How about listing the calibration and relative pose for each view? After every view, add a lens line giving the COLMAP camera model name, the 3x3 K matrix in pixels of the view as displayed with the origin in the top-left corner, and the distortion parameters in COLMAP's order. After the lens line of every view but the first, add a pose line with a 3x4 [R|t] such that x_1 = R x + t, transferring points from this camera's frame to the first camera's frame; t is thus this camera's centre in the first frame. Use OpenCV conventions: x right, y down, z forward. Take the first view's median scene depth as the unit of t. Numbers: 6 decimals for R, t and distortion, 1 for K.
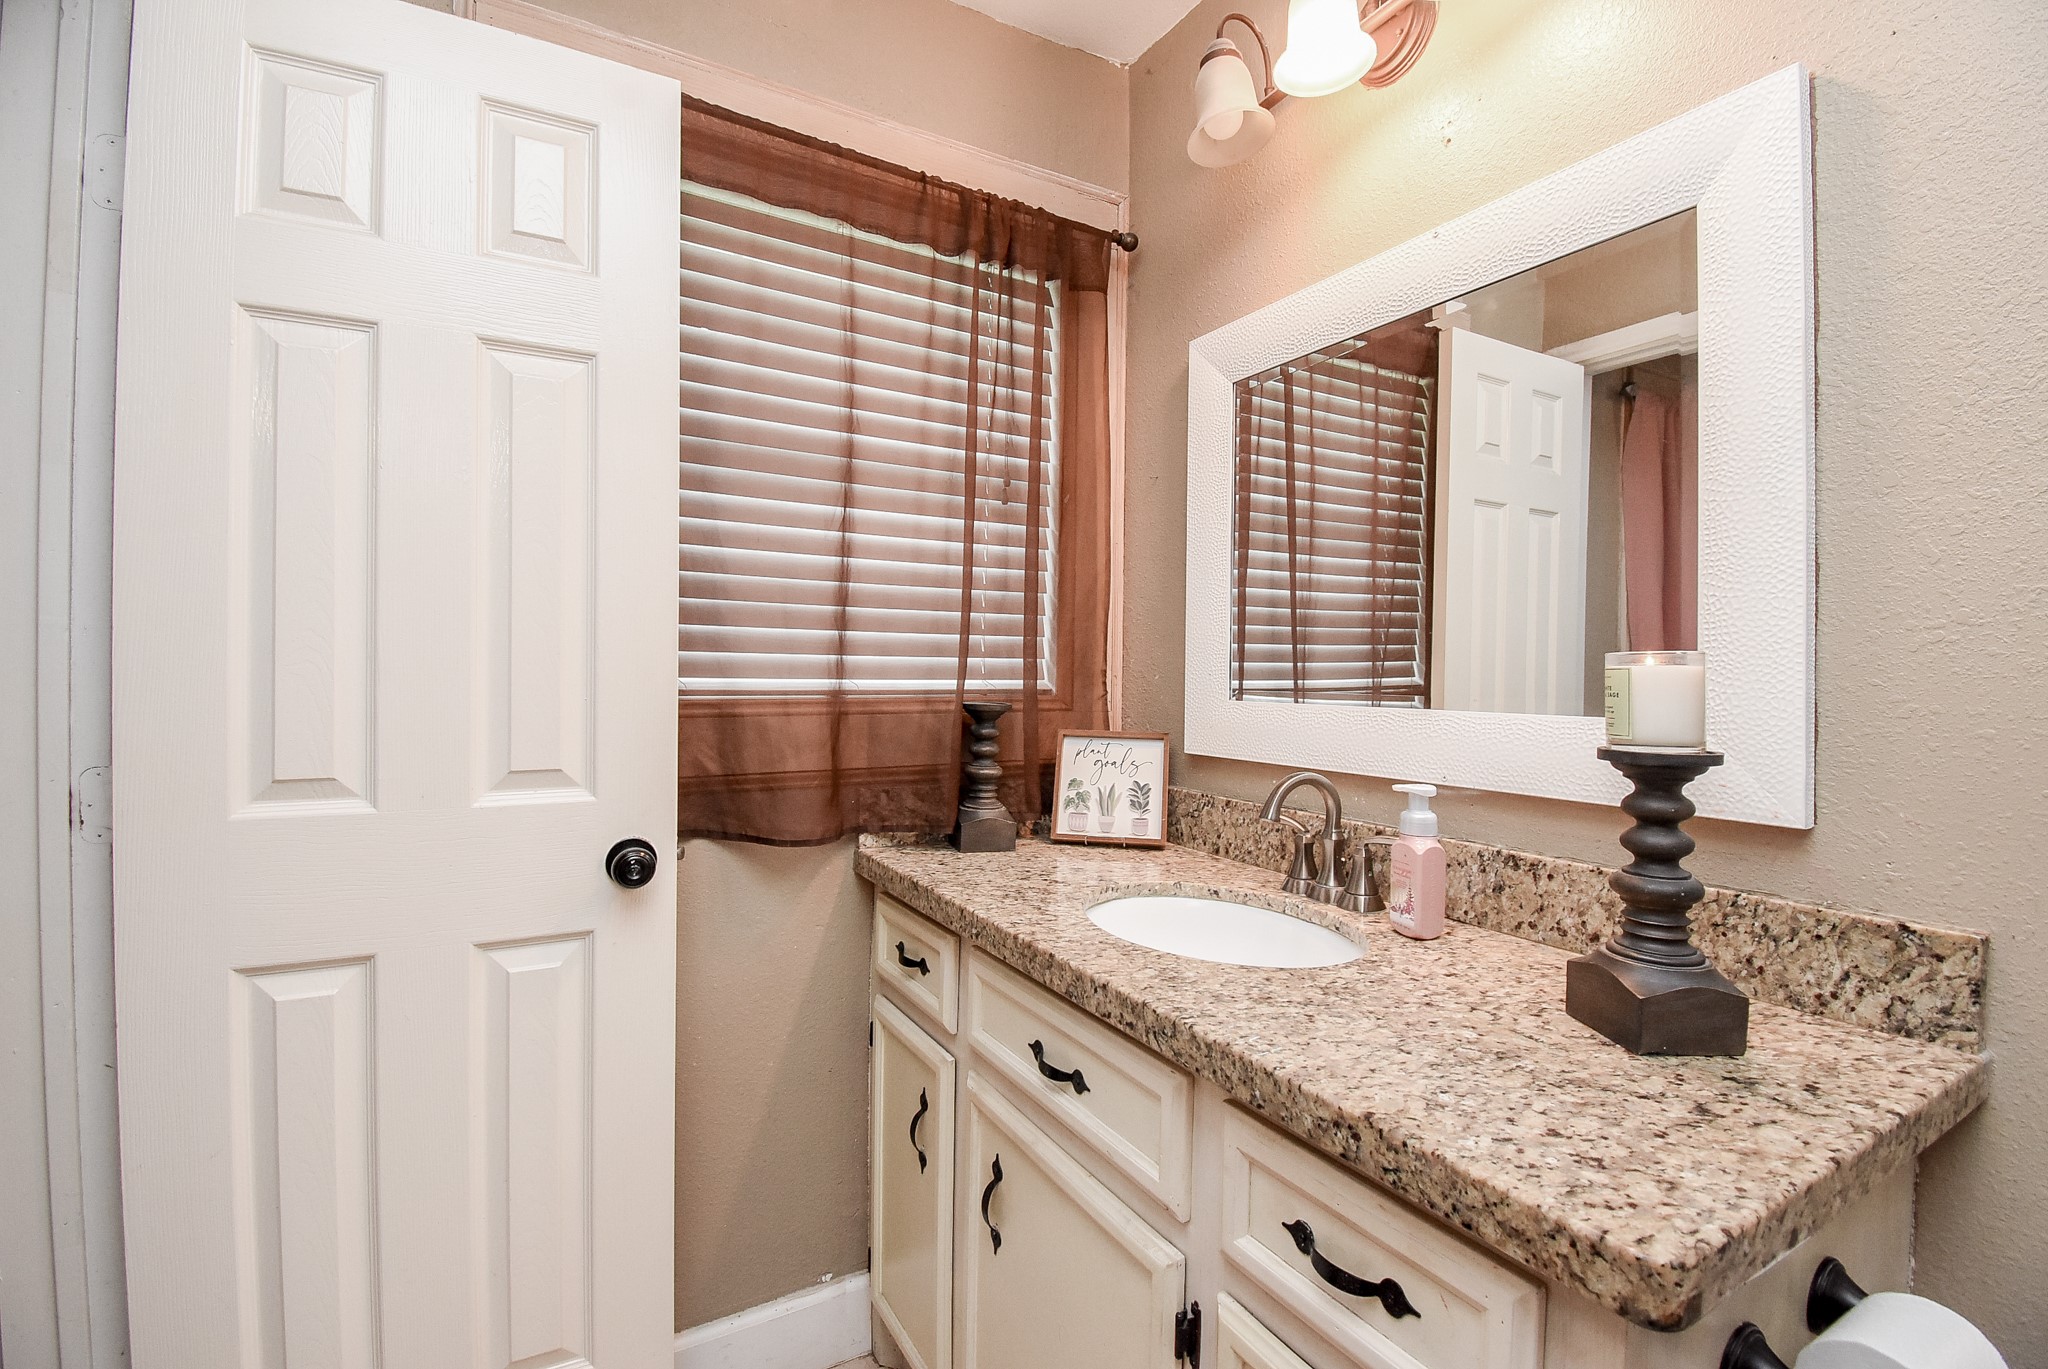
lens RADIAL K [[901.4, 0, 1019.0], [0, 901.4, 673.6], [0, 0, 1]] dist [0.019398, -0.026342]
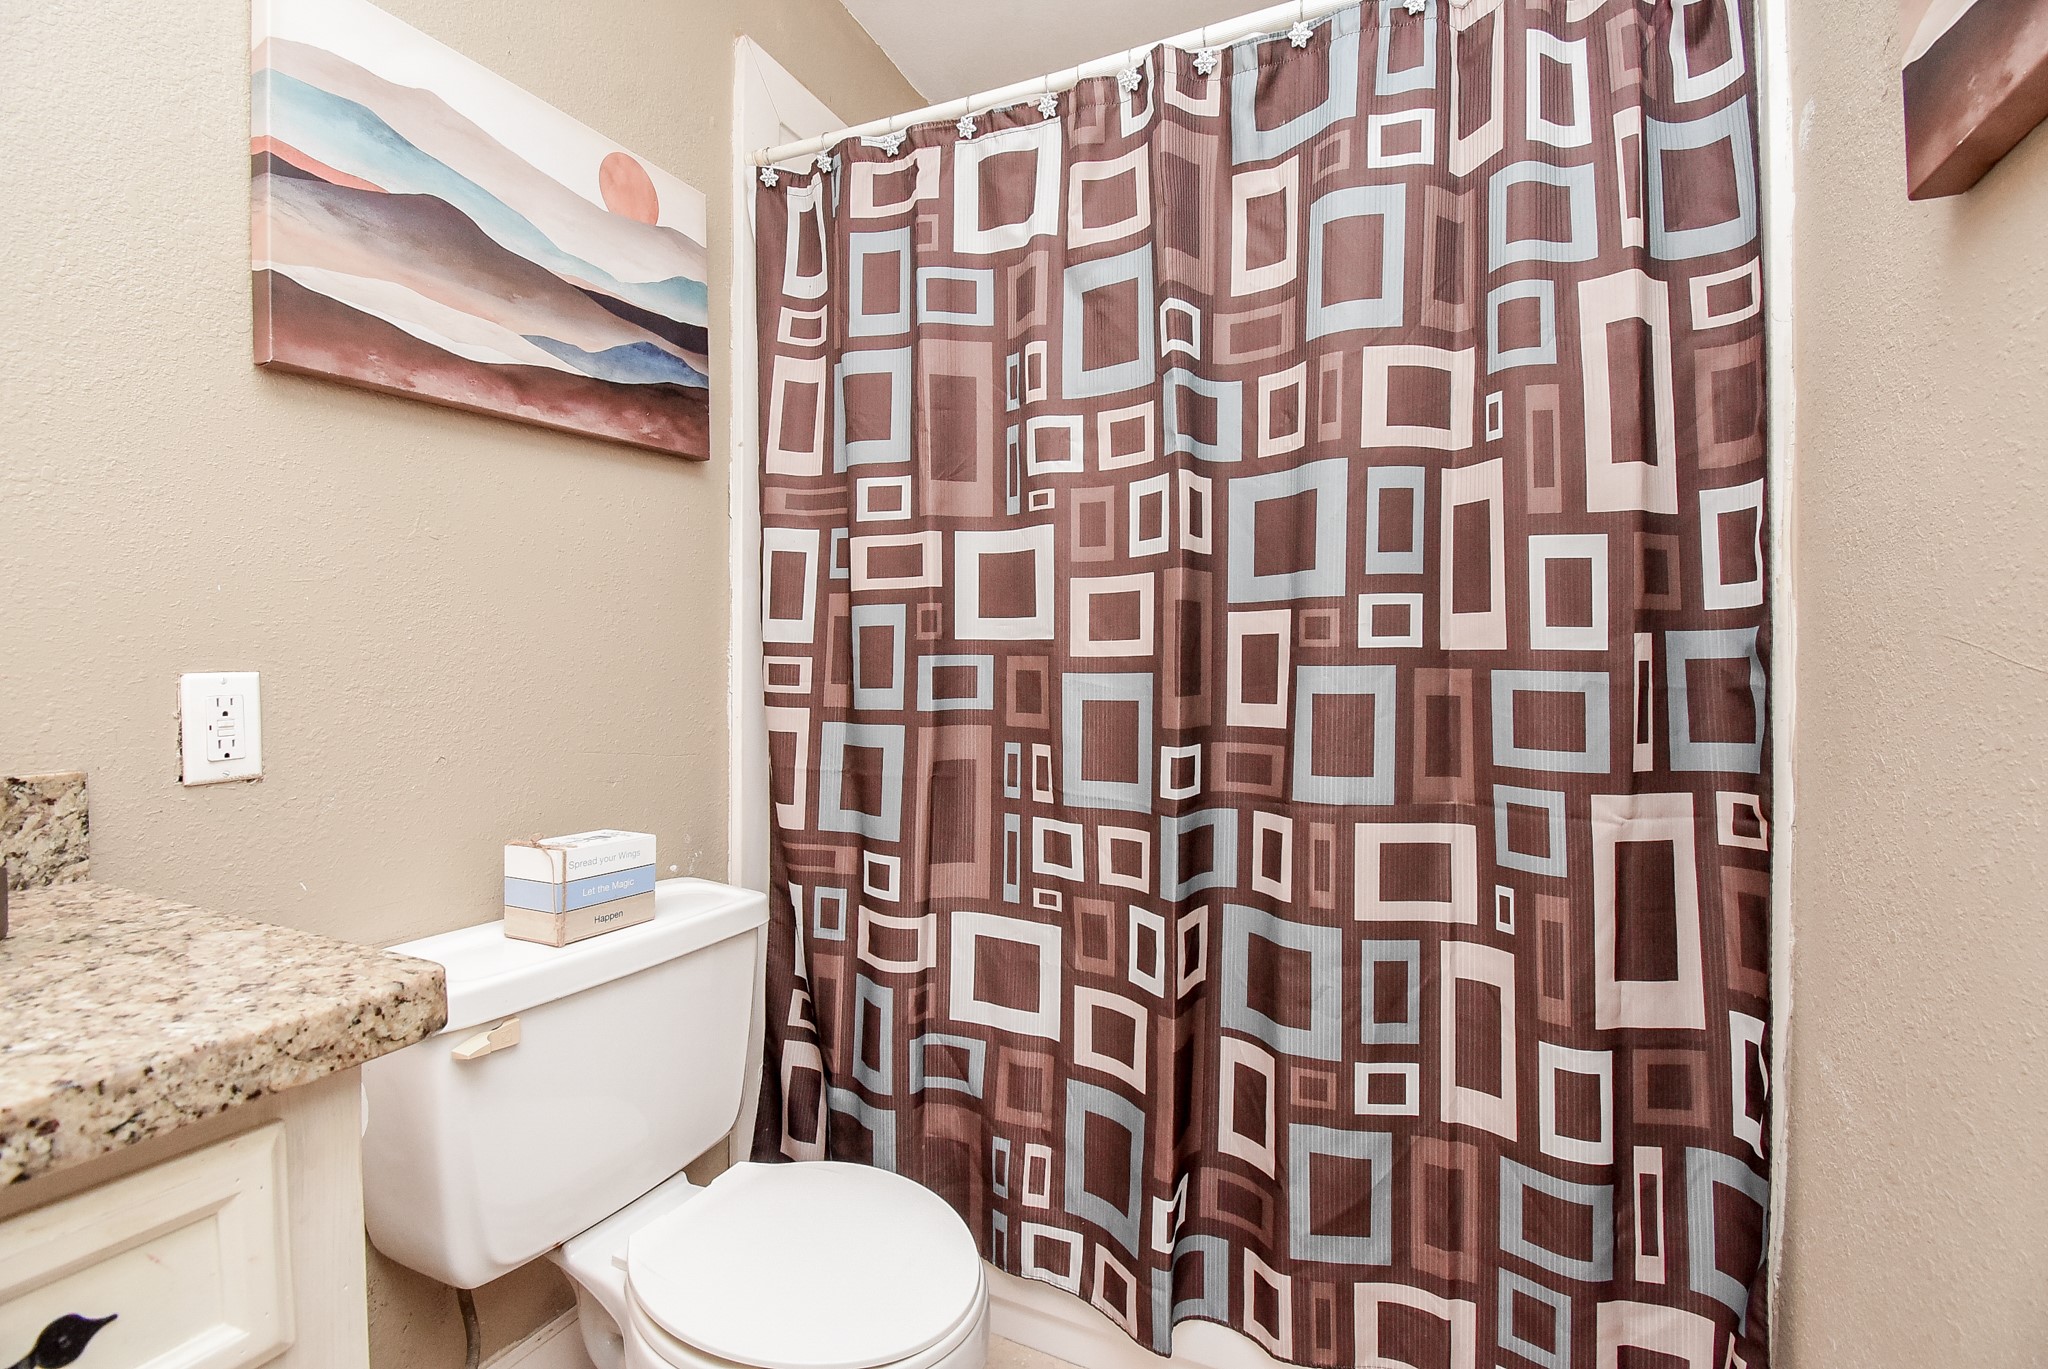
lens RADIAL K [[901.4, 0, 1019.0], [0, 901.4, 673.6], [0, 0, 1]] dist [0.019398, -0.026342]
pose [[-0.577810, -0.016944, 0.815996, -0.535070], [-0.006894, 0.999850, 0.015880, 0.172441], [-0.816142, 0.003550, -0.577840, 0.794153]]
